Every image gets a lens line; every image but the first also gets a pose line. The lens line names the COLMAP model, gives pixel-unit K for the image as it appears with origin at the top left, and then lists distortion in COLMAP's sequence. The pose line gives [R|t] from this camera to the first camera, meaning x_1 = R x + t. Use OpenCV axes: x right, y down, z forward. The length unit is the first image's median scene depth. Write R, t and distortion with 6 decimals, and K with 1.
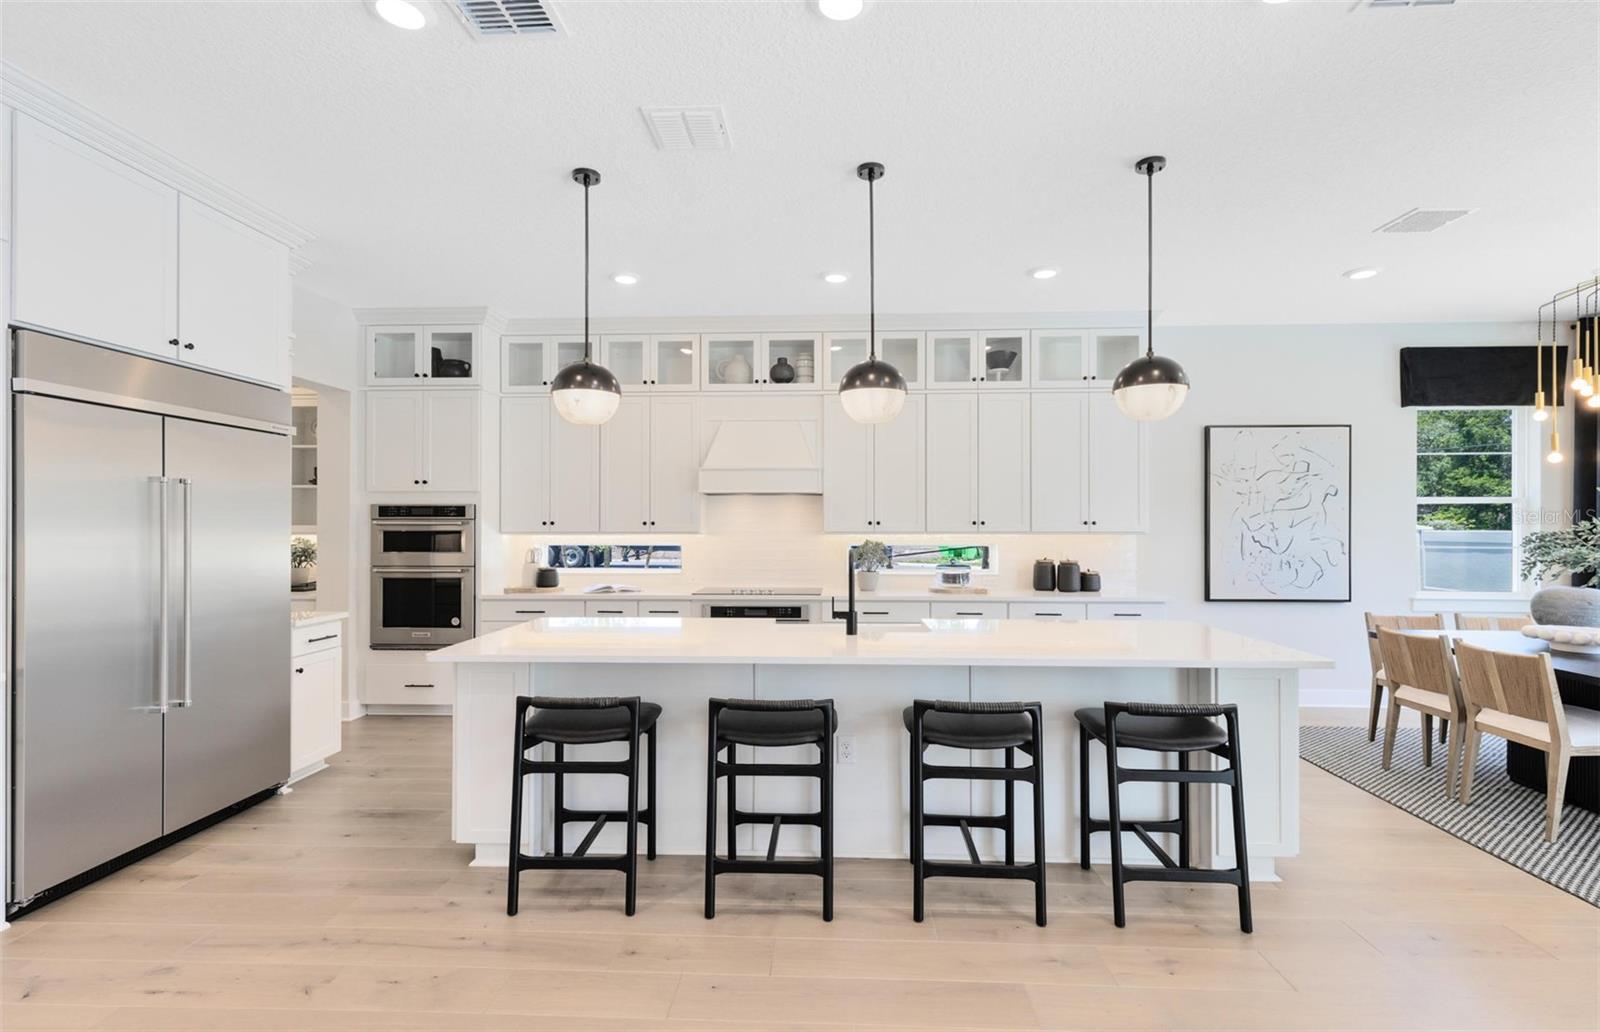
lens RADIAL K [[729.9, 0, 809.9], [0, 729.9, 516.0], [0, 0, 1]] dist [-0.000329, 0.002257]
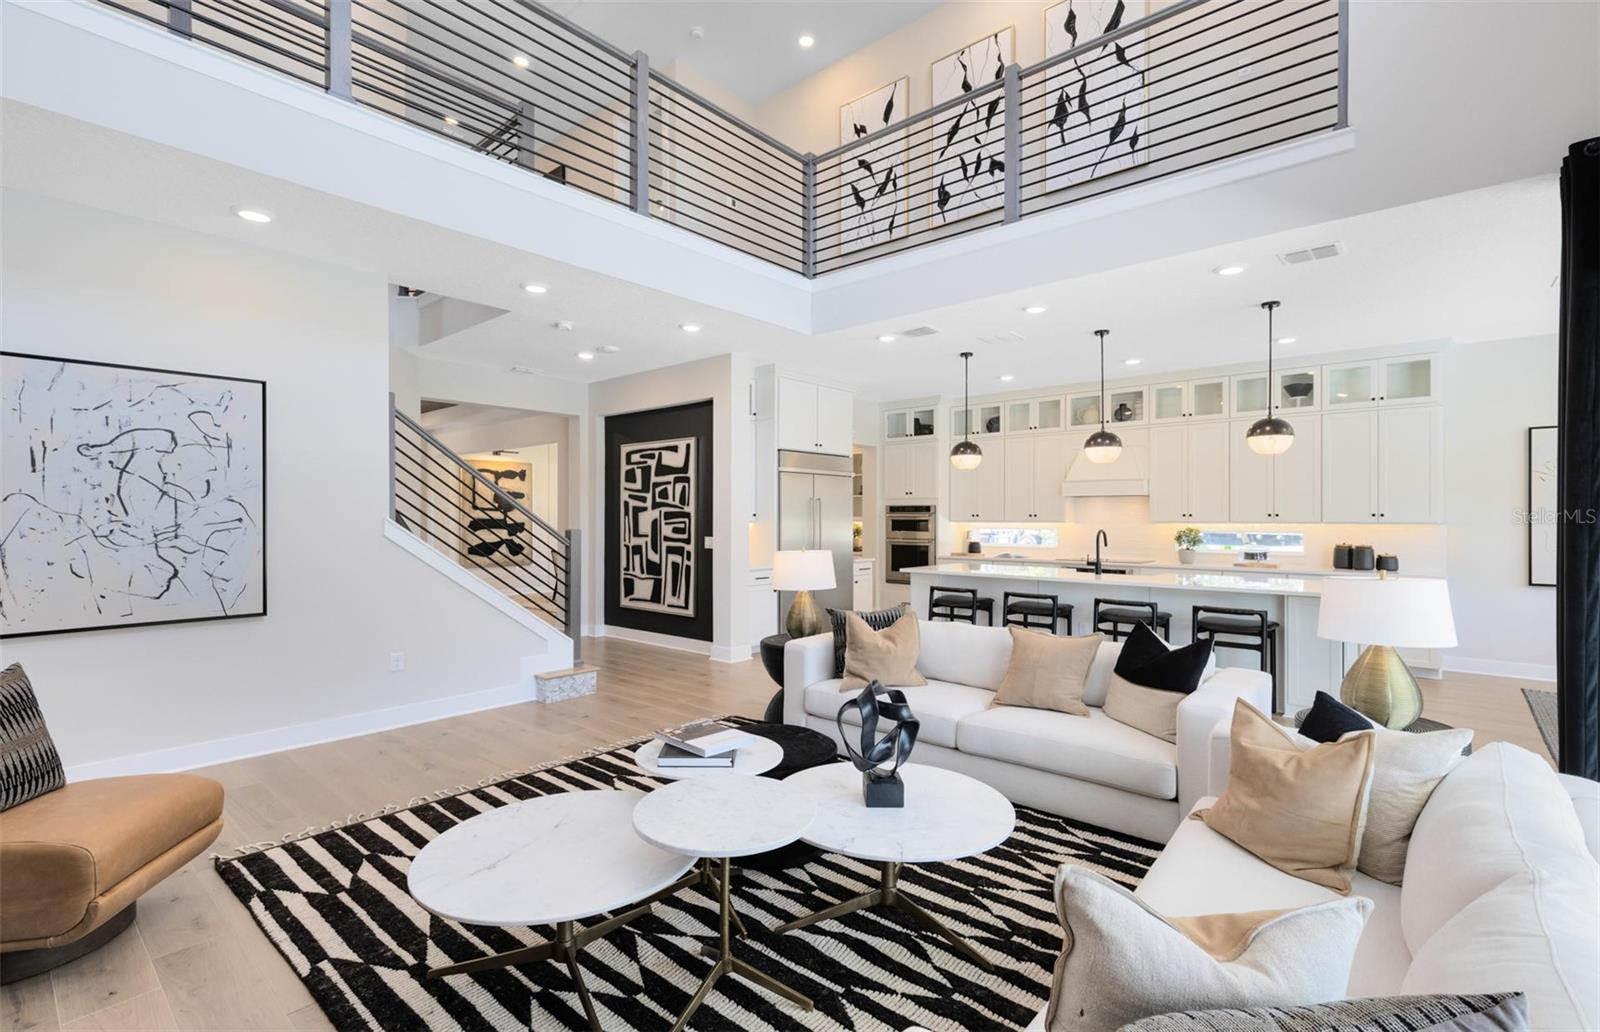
lens RADIAL K [[729.9, 0, 803.6], [0, 729.9, 515.3], [0, 0, 1]] dist [-0.000329, 0.002257]
pose [[0.781357, -0.000335, -0.624084, 0.402869], [0.006459, 0.999951, 0.007549, -0.006192], [0.624051, -0.009929, 0.781321, -0.599848]]
